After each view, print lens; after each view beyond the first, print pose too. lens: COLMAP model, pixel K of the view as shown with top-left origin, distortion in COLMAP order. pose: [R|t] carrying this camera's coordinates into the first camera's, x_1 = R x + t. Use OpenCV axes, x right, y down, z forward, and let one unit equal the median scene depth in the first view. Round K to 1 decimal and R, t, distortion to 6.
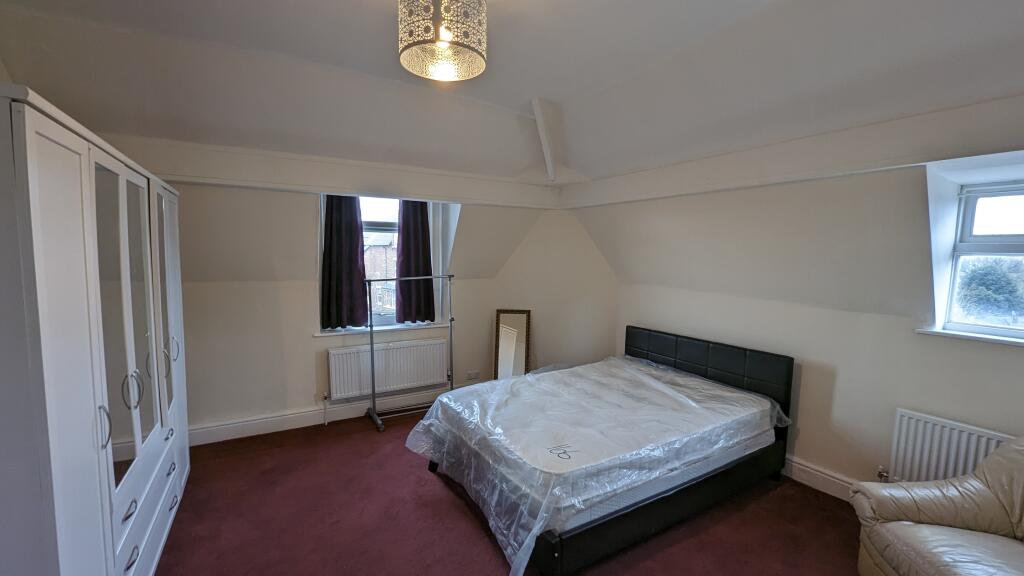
lens RADIAL K [[390.6, 0, 502.8], [0, 390.6, 290.6], [0, 0, 1]] dist [-0.000327, -0.000080]
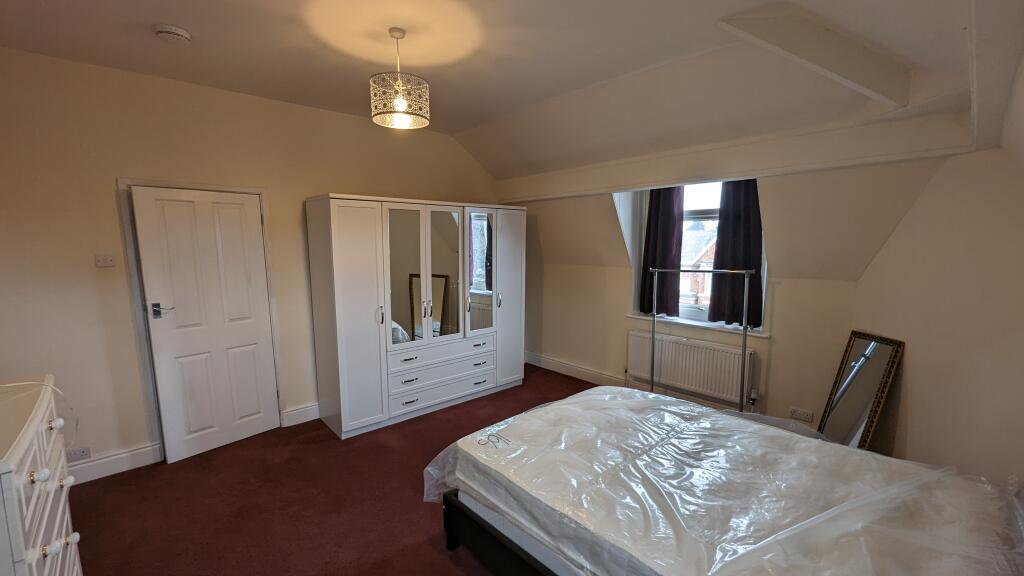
lens RADIAL K [[390.6, 0, 502.8], [0, 390.6, 290.6], [0, 0, 1]] dist [-0.000327, -0.000080]
pose [[0.264011, 0.112894, -0.957890, 0.473881], [-0.080607, 0.992235, 0.094725, -0.033460], [0.961146, 0.052204, 0.271060, 0.303941]]
